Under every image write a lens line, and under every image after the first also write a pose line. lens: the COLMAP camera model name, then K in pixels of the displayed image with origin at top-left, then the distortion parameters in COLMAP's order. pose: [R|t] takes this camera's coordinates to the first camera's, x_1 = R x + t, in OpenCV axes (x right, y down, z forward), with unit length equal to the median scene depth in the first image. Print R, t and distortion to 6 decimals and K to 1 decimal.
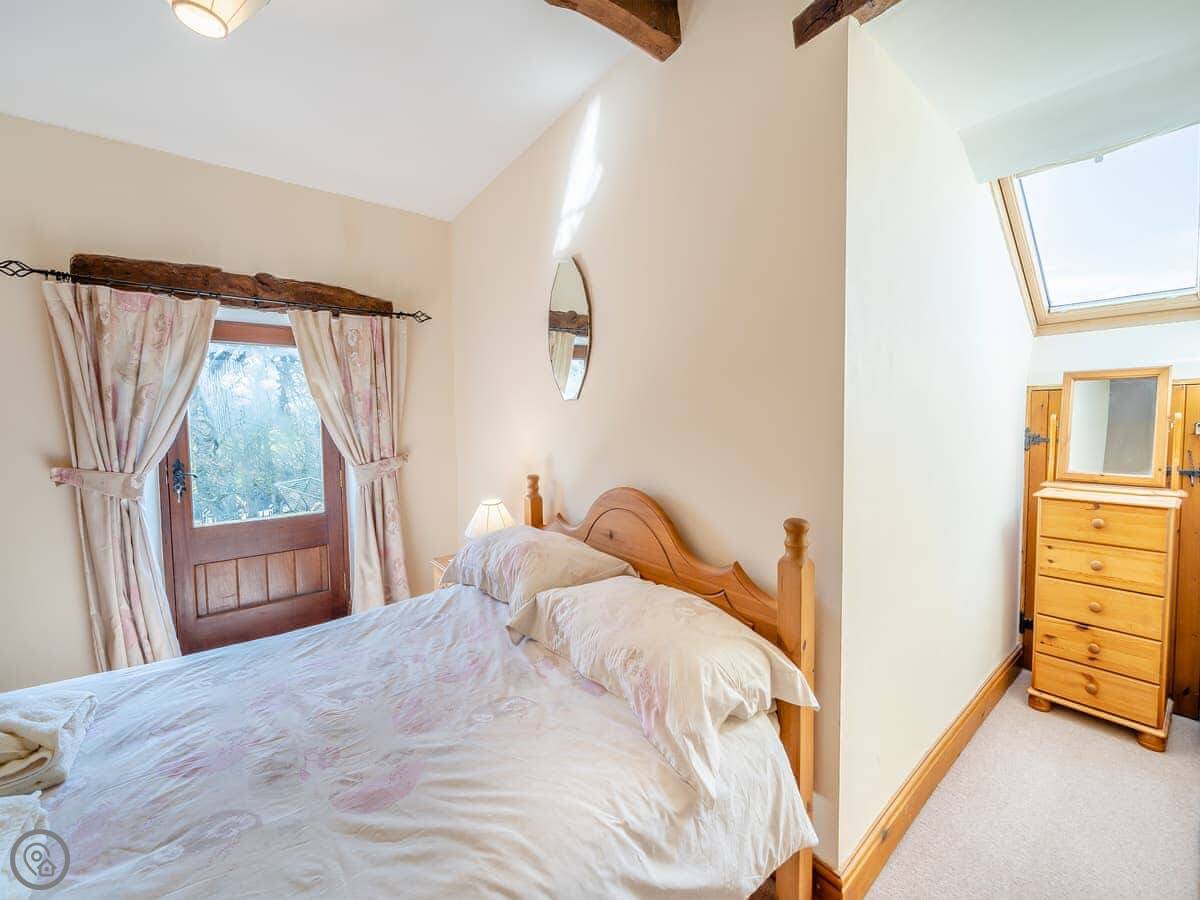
lens RADIAL K [[485.7, 0, 600.0], [0, 485.7, 450.0], [0, 0, 1]] dist [-0.001145, -0.000081]
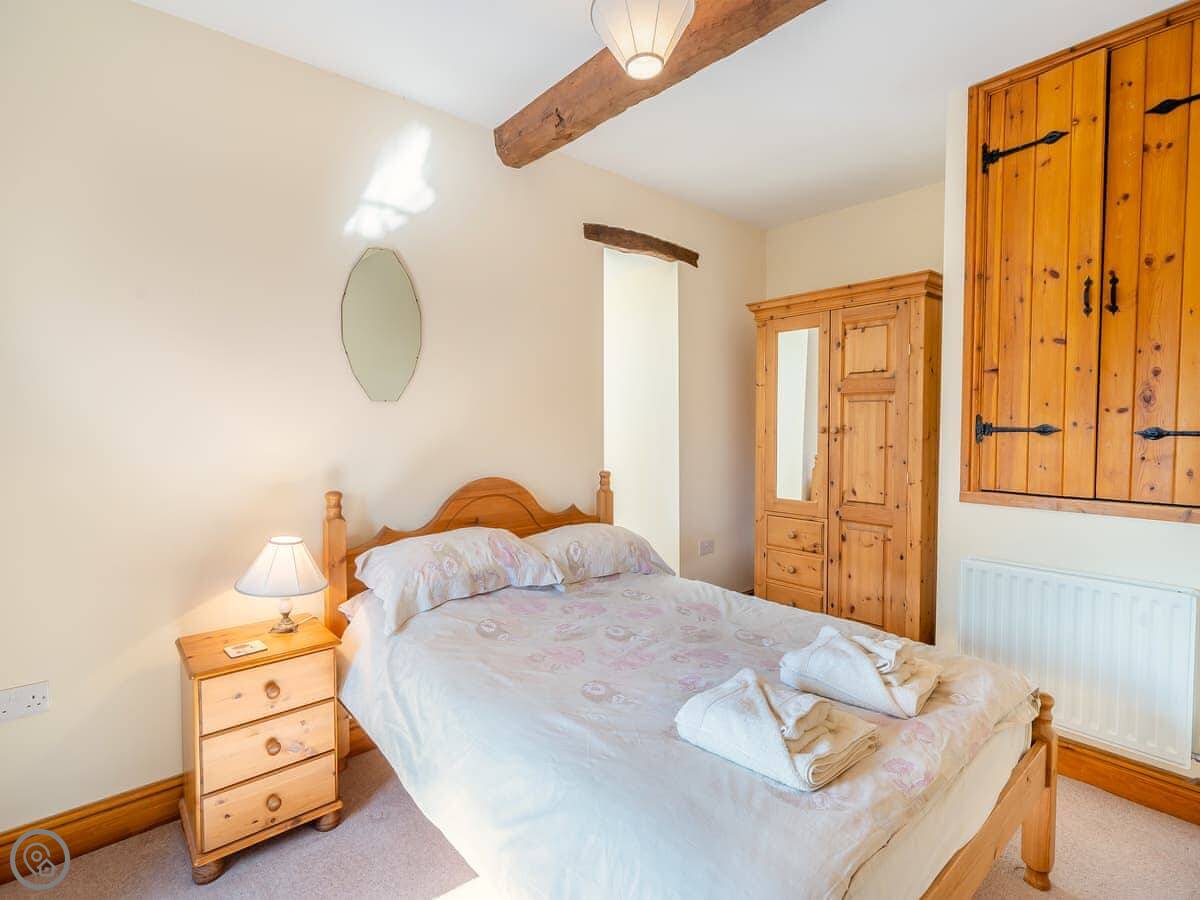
lens RADIAL K [[590.2, 0, 600.0], [0, 590.2, 450.0], [0, 0, 1]] dist [0.001147, 0.000152]
pose [[-0.029425, -0.059487, 0.997795, -2.007655], [0.086695, 0.994314, 0.061836, -0.082979], [-0.995800, 0.088324, -0.024101, 1.043145]]
